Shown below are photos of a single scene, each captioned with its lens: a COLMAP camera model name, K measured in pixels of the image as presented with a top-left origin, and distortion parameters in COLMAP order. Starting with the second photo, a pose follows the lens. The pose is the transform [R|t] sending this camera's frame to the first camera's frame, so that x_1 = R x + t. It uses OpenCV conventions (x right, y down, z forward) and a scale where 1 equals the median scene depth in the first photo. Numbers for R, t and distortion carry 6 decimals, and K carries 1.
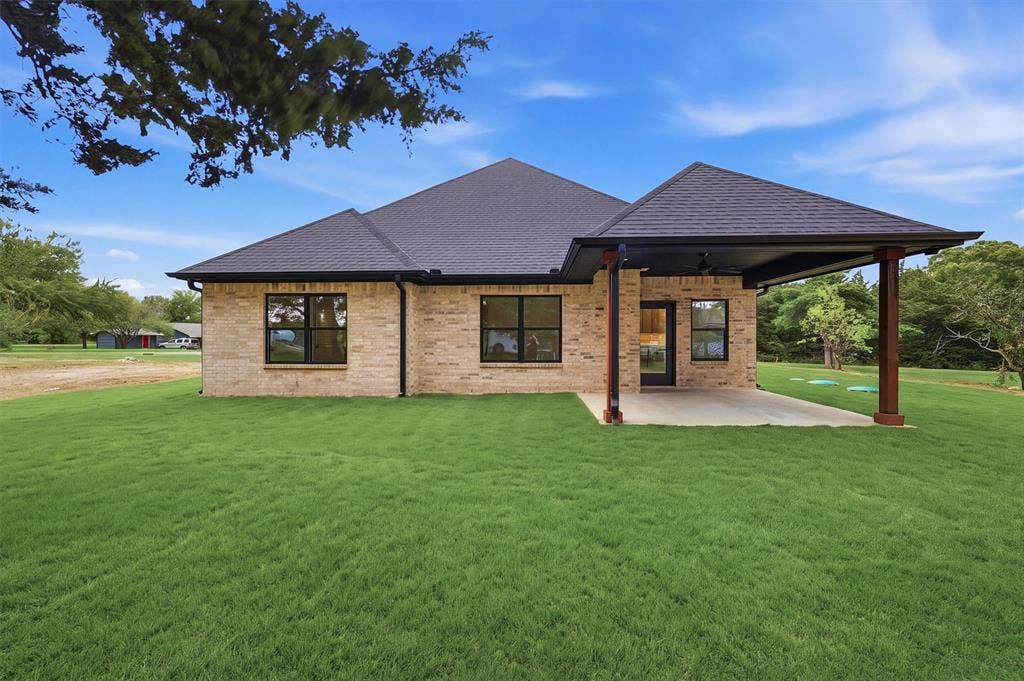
lens RADIAL K [[408.0, 0, 515.0], [0, 408.0, 345.9], [0, 0, 1]] dist [0.003159, -0.000605]
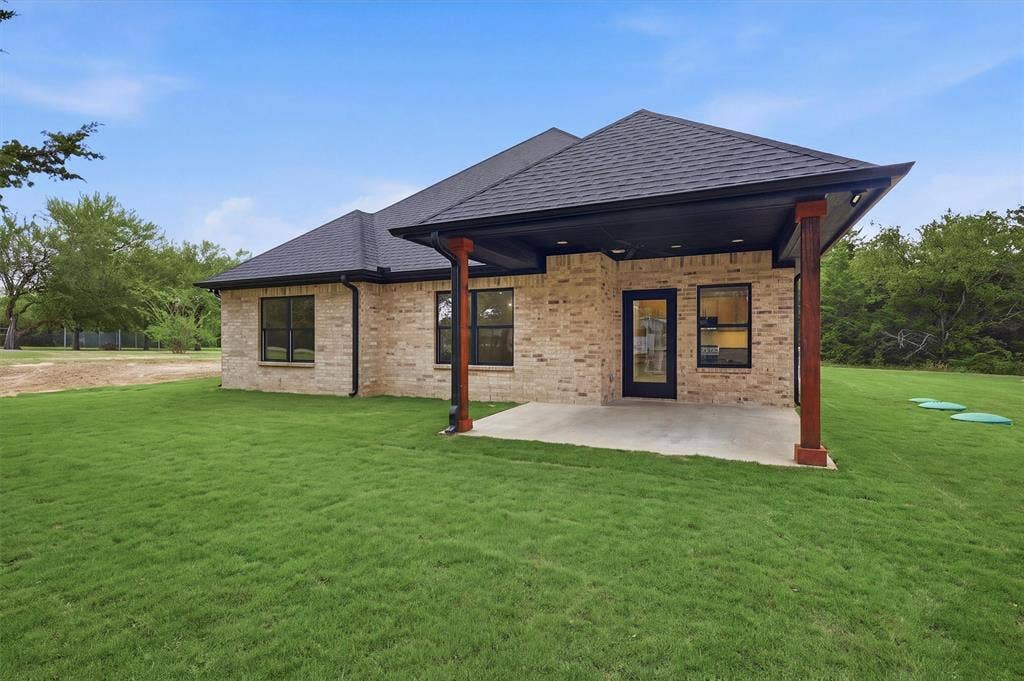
lens RADIAL K [[489.7, 0, 519.3], [0, 489.7, 337.2], [0, 0, 1]] dist [-0.006145, 0.000037]
pose [[0.923419, -0.002119, -0.383787, 0.529886], [-0.005156, 0.999826, -0.017927, -0.001004], [0.383758, 0.018533, 0.923248, 0.045339]]
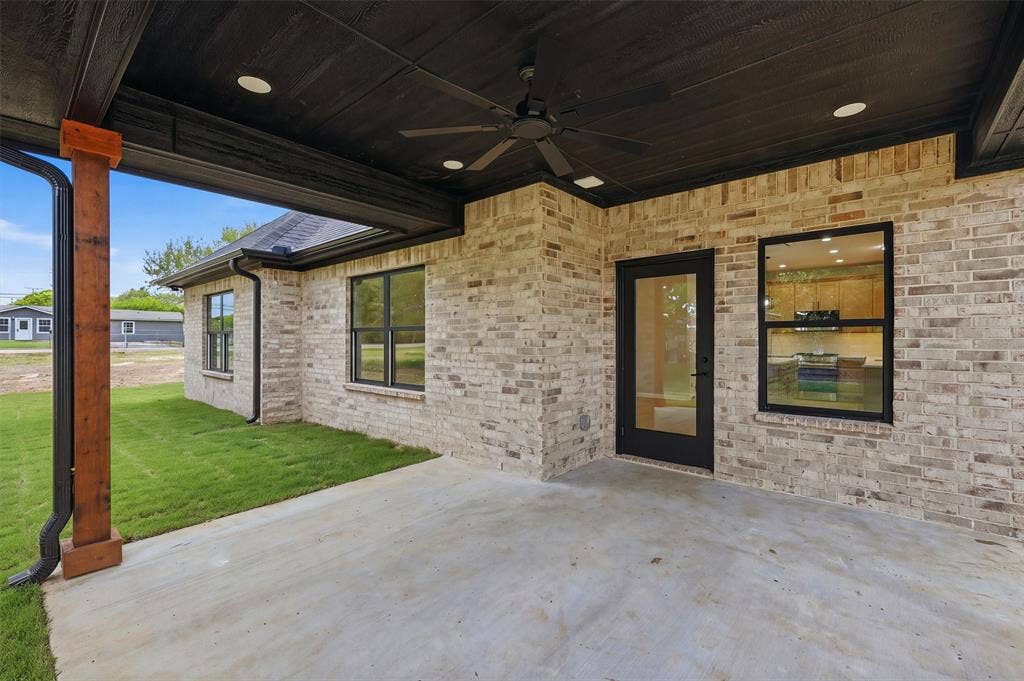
lens RADIAL K [[448.0, 0, 510.5], [0, 448.0, 336.8], [0, 0, 1]] dist [-0.000943, -0.000237]
pose [[0.779849, -0.001475, -0.625966, 0.567449], [-0.009573, 0.999852, -0.014283, -0.023482], [0.625894, 0.017131, 0.779720, 0.623903]]
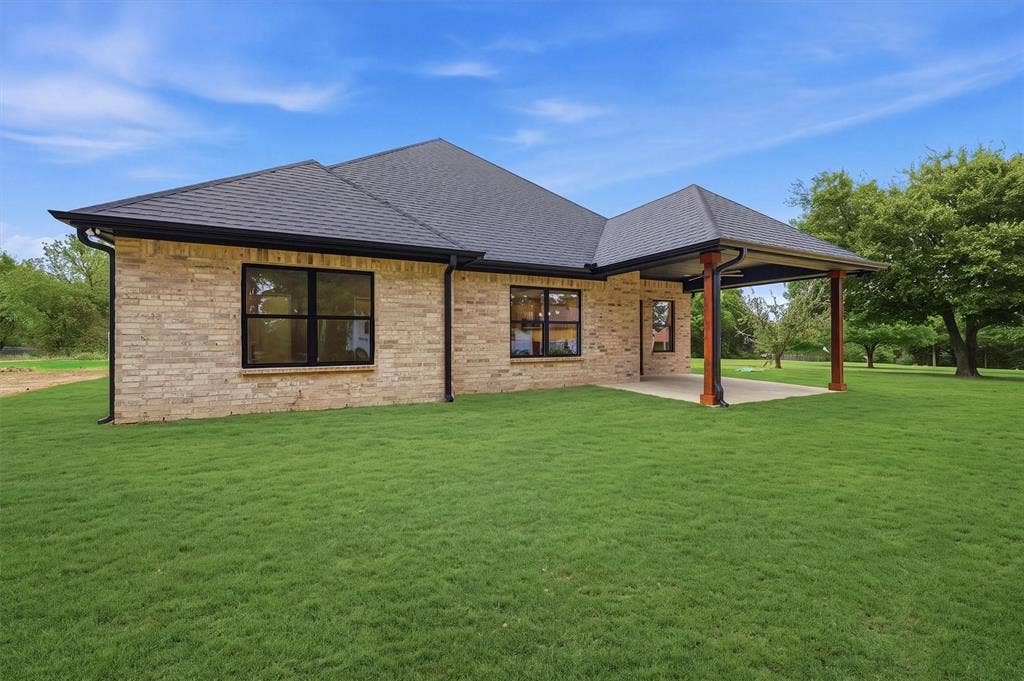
lens RADIAL K [[408.0, 0, 515.7], [0, 408.0, 341.0], [0, 0, 1]] dist [0.003159, -0.000605]
pose [[0.874923, -0.005649, 0.484228, -0.529202], [0.010217, 0.999925, -0.006795, 0.008511], [-0.484153, 0.010892, 0.874915, 0.191923]]
